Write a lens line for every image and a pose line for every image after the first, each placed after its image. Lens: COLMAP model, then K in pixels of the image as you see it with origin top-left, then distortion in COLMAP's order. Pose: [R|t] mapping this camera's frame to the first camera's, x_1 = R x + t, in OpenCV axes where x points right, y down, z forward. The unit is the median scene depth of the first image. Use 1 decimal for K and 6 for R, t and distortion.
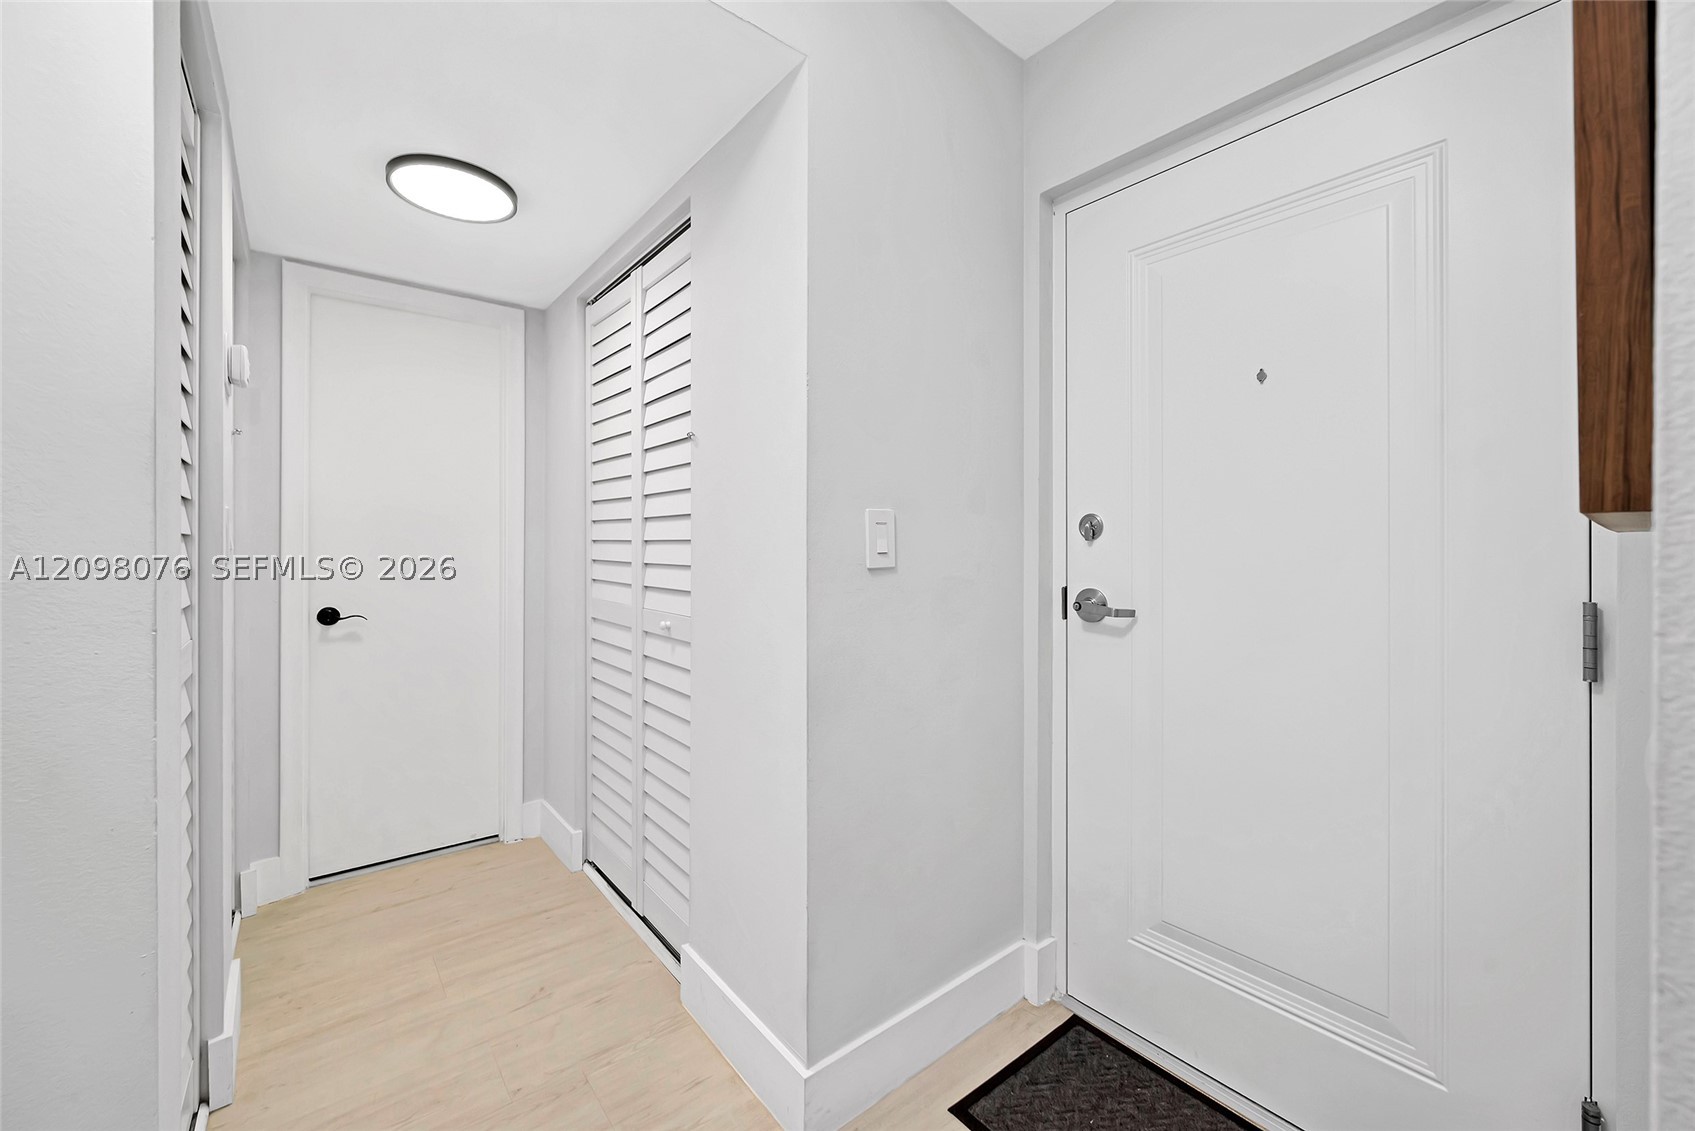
lens RADIAL K [[669.0, 0, 852.3], [0, 669.0, 548.5], [0, 0, 1]] dist [0.000201, 0.000155]
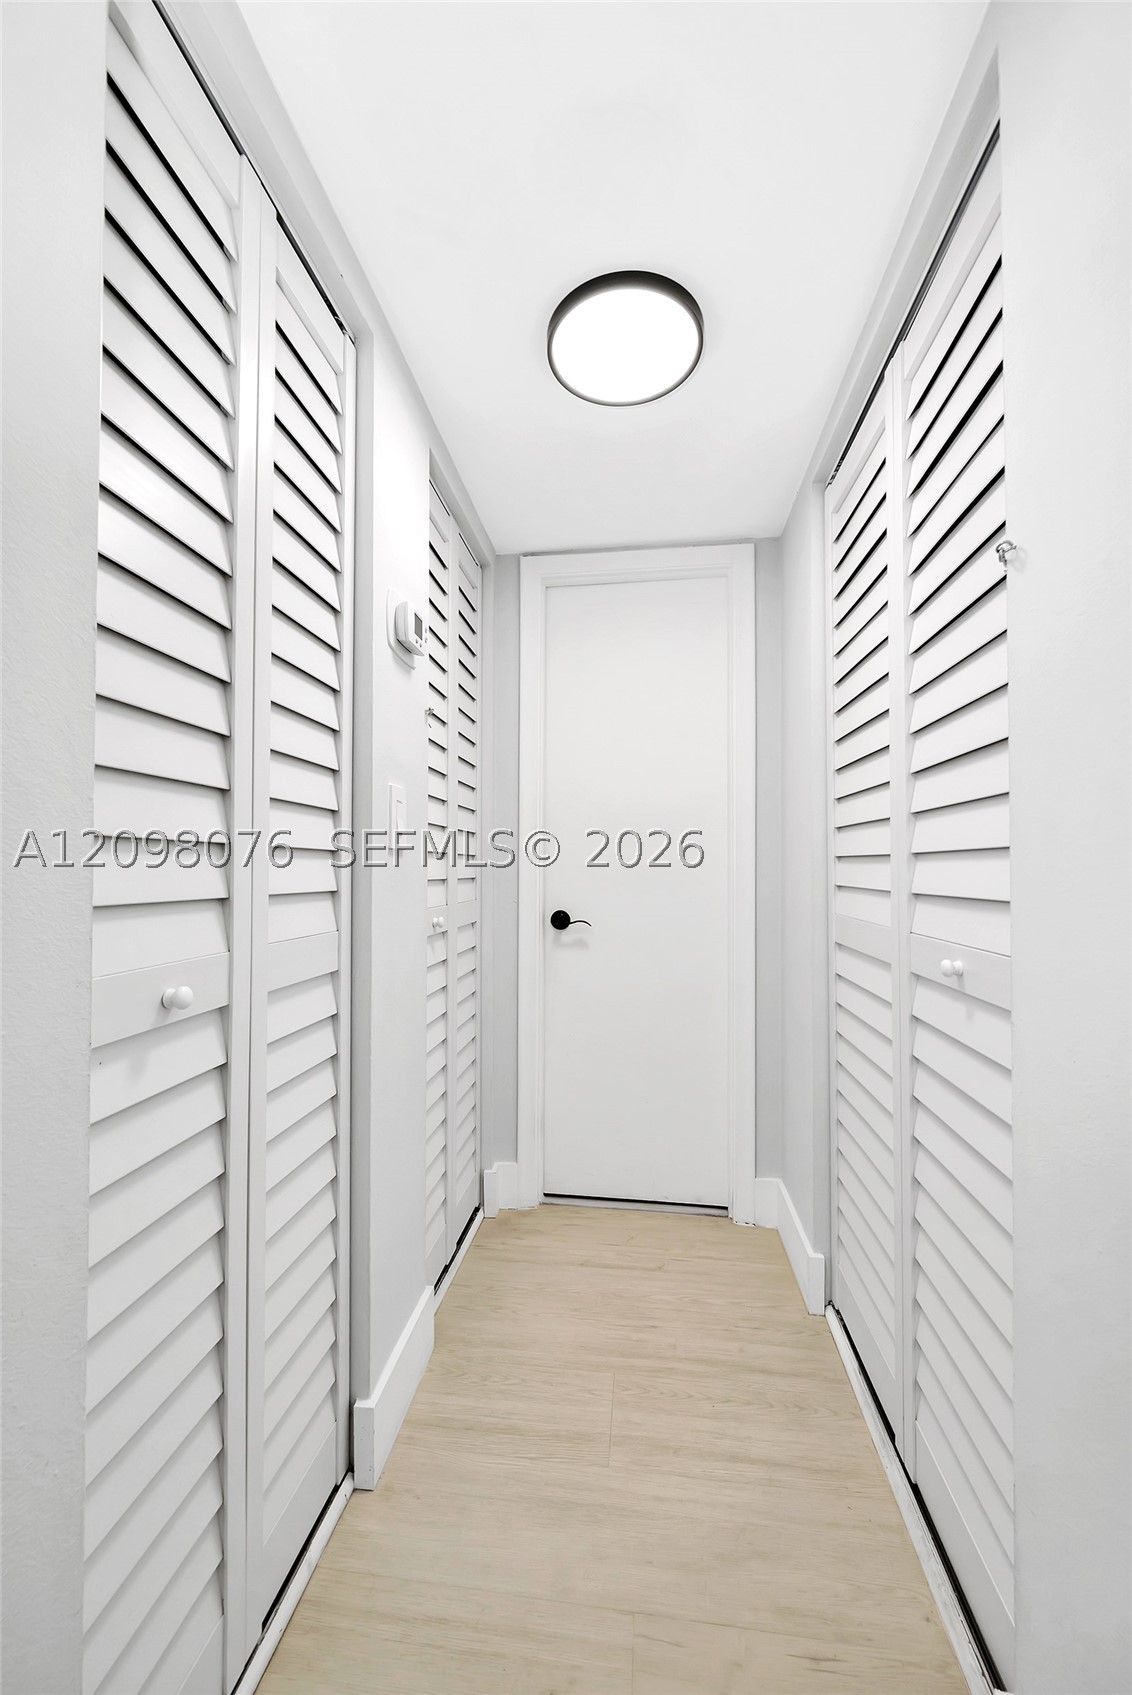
lens RADIAL K [[669.0, 0, 555.1], [0, 669.0, 863.0], [0, 0, 1]] dist [0.000201, 0.000155]
pose [[0.675410, -0.011943, -0.737346, -0.094324], [0.001441, 0.999888, -0.014875, 0.037225], [0.737441, 0.008984, 0.675351, 0.382602]]
